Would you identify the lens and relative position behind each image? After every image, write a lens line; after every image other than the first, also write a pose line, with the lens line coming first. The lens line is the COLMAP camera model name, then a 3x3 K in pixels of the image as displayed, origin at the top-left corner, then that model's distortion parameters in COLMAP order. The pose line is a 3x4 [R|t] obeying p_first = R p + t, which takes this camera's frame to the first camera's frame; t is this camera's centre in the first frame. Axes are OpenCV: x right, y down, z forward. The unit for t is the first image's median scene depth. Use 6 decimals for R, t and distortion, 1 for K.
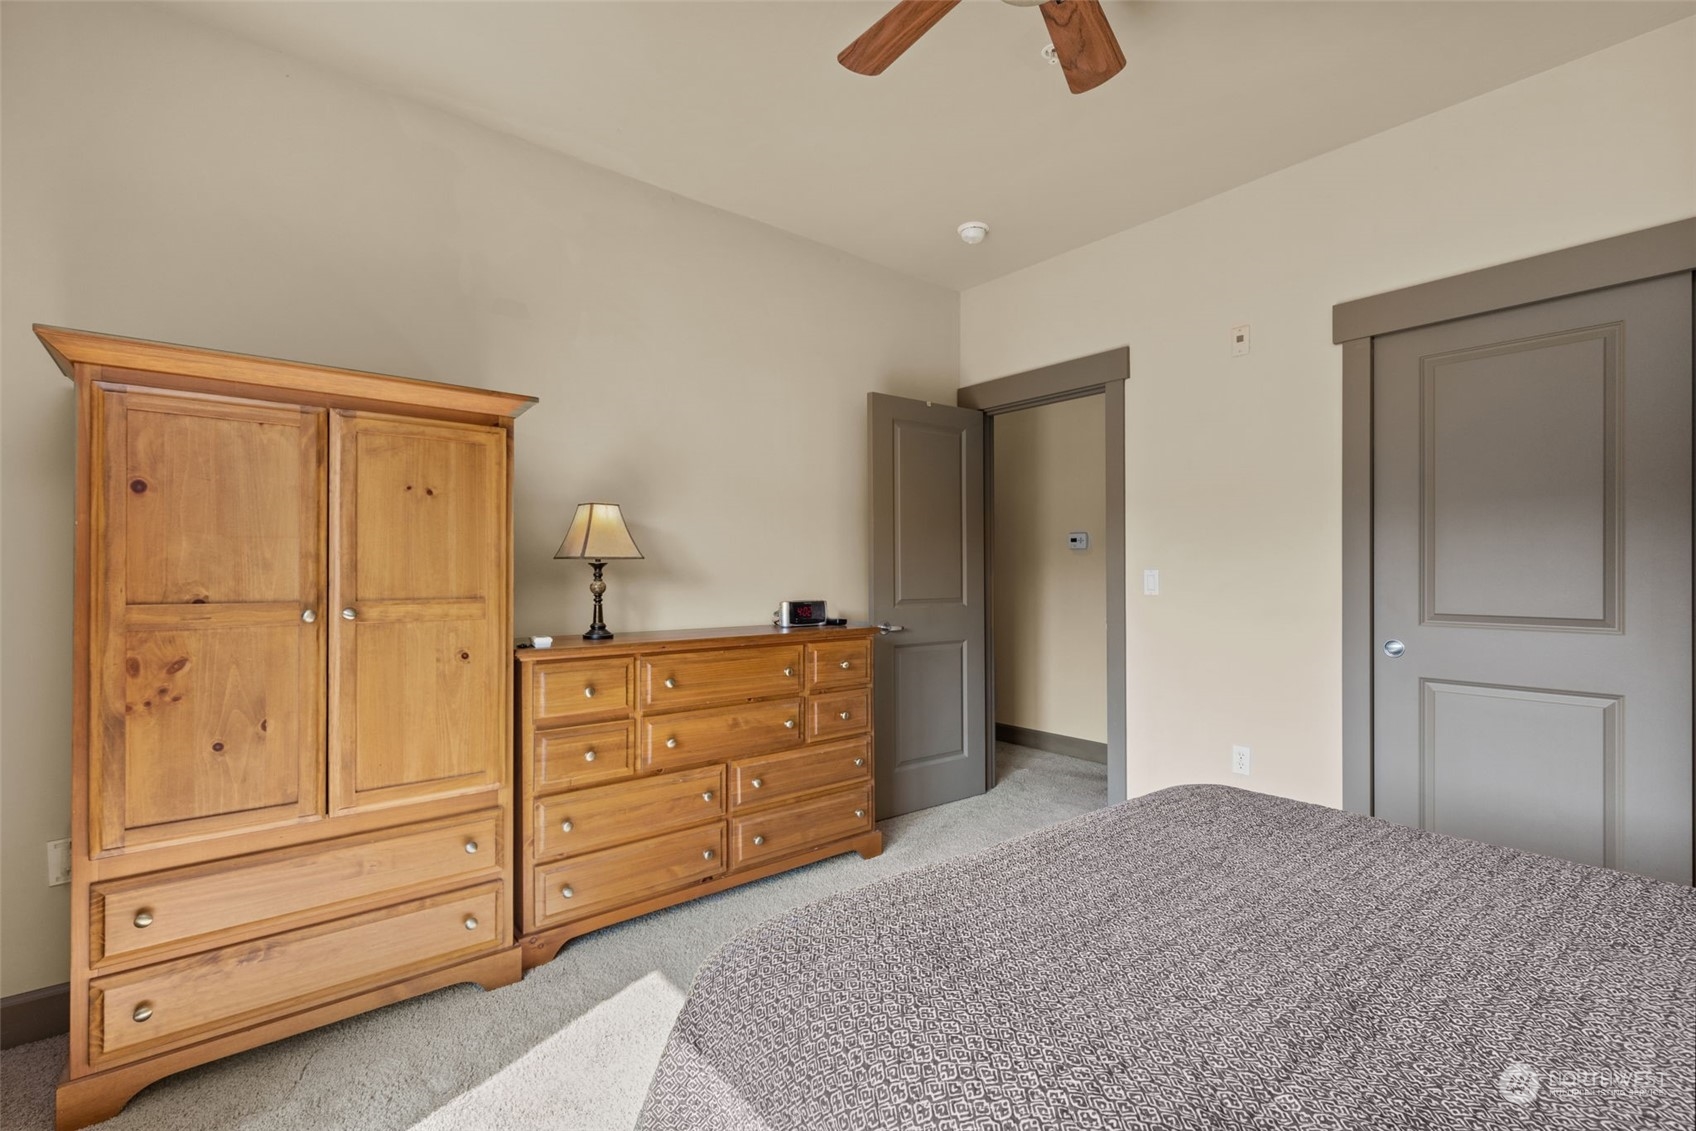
lens RADIAL K [[758.5, 0, 852.9], [0, 758.5, 570.0], [0, 0, 1]] dist [0.005214, -0.004771]
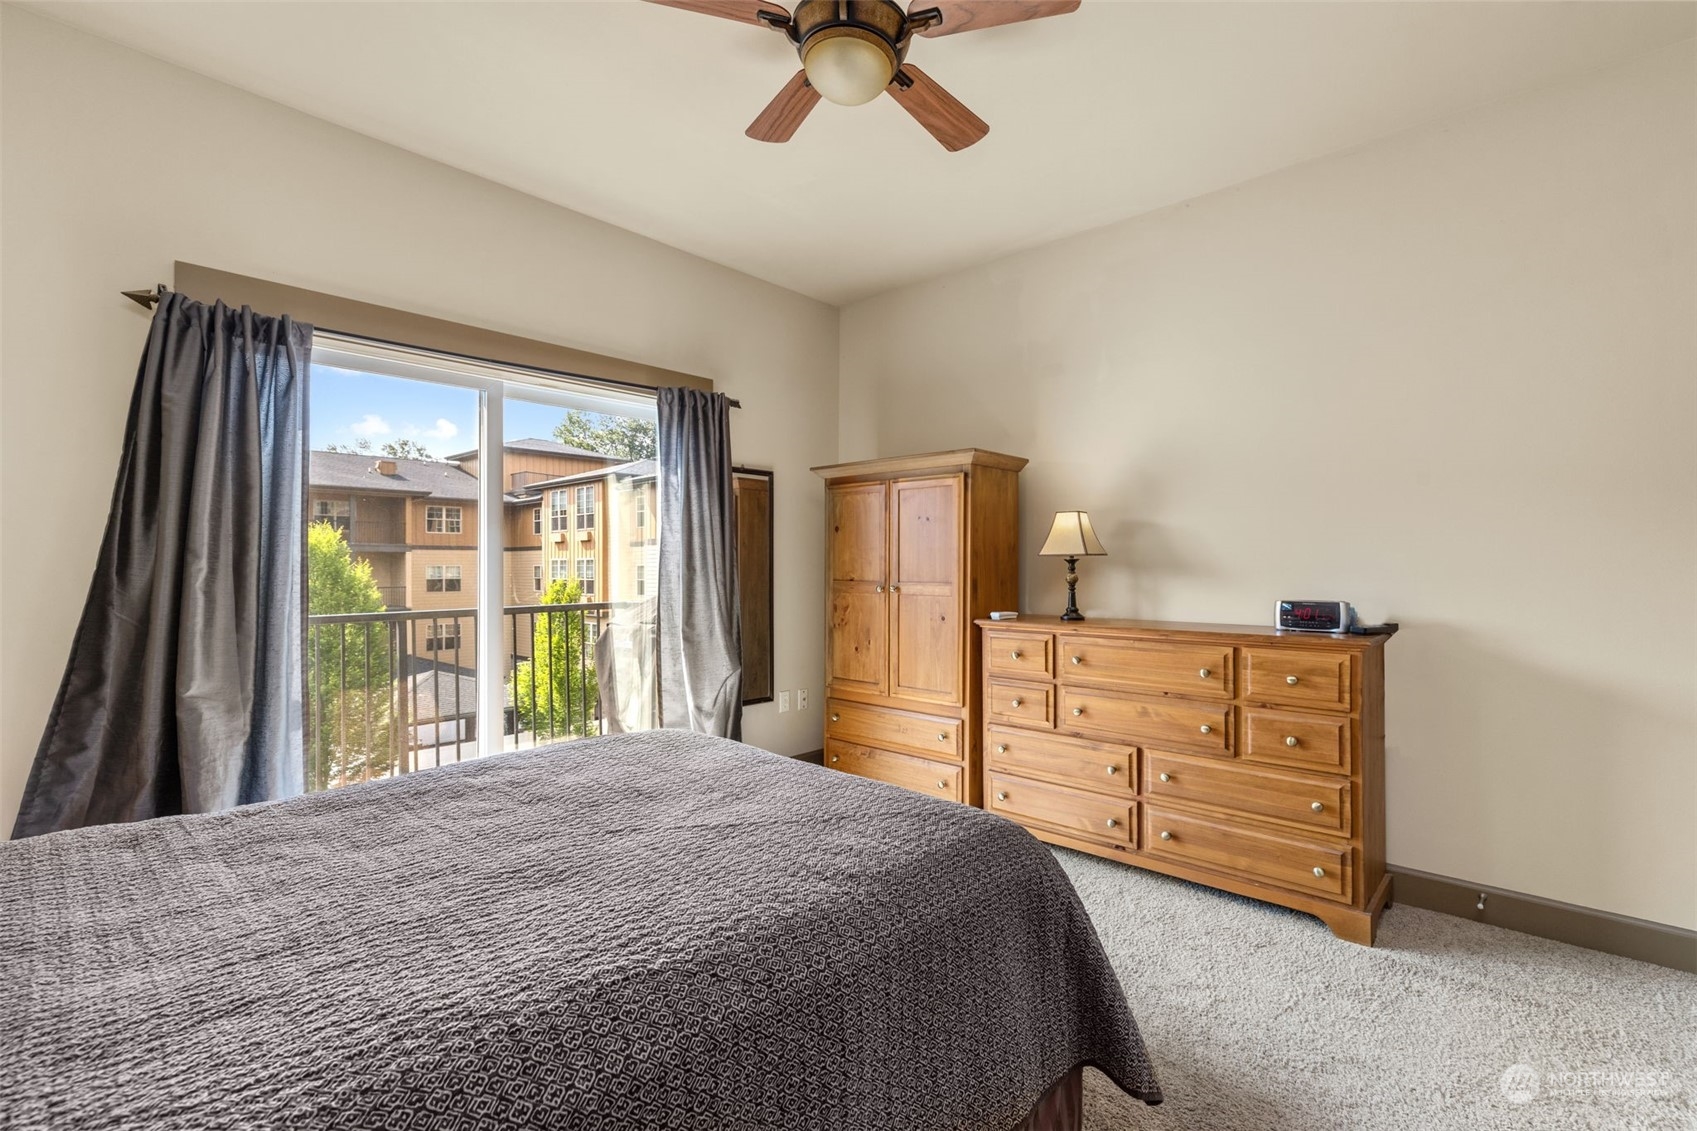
lens RADIAL K [[759.0, 0, 849.4], [0, 759.0, 559.5], [0, 0, 1]] dist [0.005214, -0.004771]
pose [[0.122671, -0.007013, -0.992423, 0.820554], [0.005265, 0.999966, -0.006415, -0.002091], [0.992433, -0.004438, 0.122704, 0.466389]]
